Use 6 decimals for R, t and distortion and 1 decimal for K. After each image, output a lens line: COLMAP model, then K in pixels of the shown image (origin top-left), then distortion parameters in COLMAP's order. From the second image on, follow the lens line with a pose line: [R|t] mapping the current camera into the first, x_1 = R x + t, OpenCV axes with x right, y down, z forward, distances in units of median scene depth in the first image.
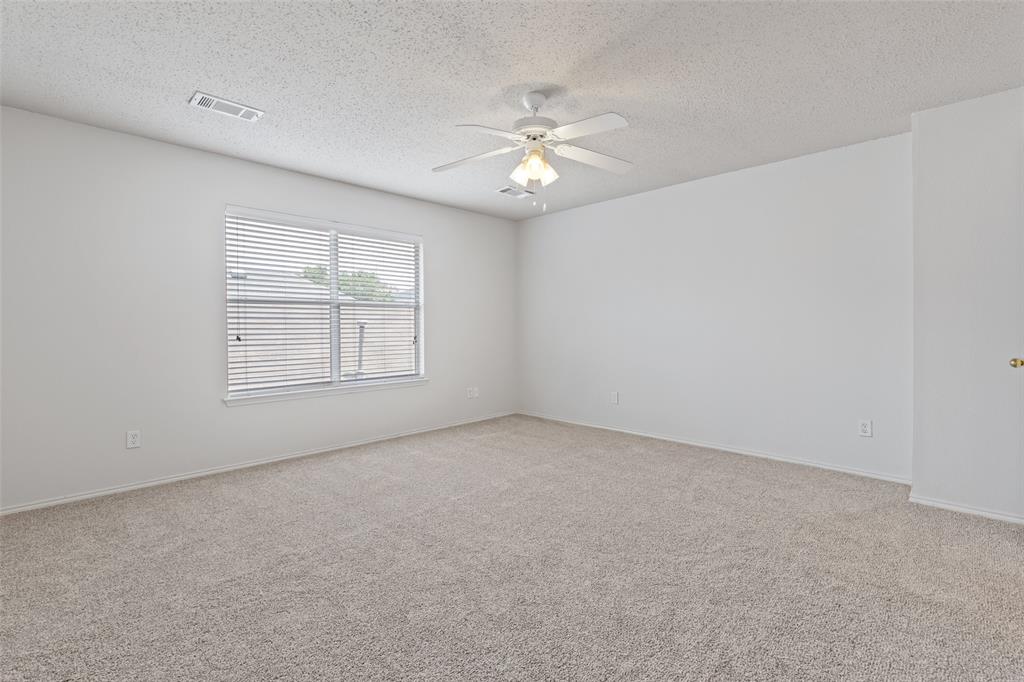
lens RADIAL K [[461.3, 0, 514.3], [0, 461.3, 333.9], [0, 0, 1]] dist [0.009802, -0.001018]
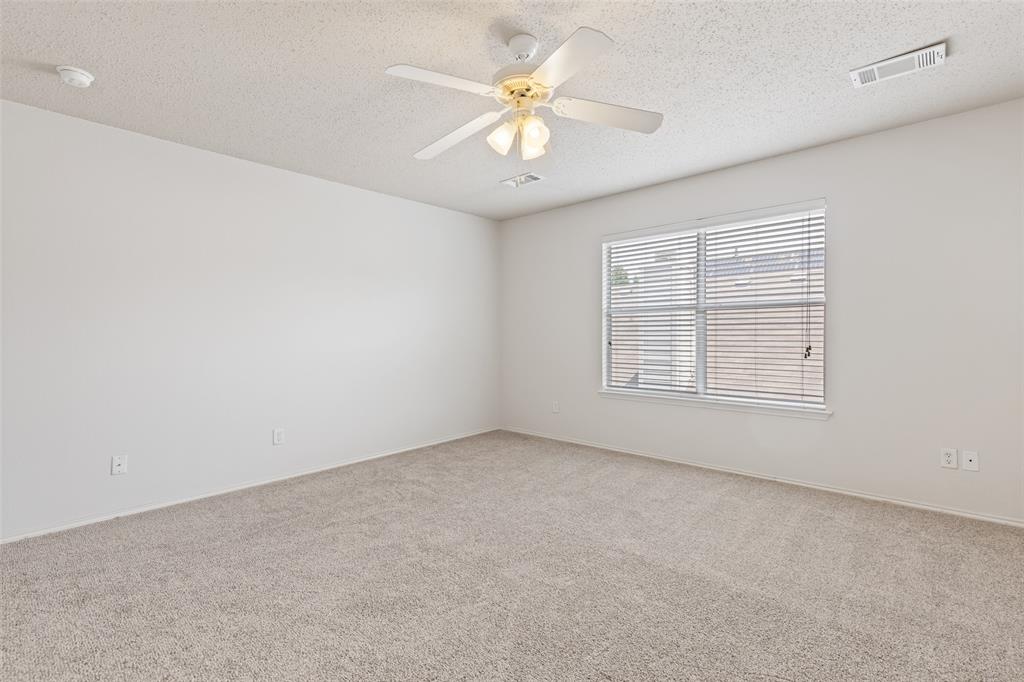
lens RADIAL K [[461.3, 0, 514.3], [0, 461.3, 333.9], [0, 0, 1]] dist [0.009802, -0.001018]
pose [[0.042925, -0.004501, -0.999068, 0.517273], [-0.016779, 0.999846, -0.005226, -0.003531], [0.998937, 0.016988, 0.042843, 0.592790]]
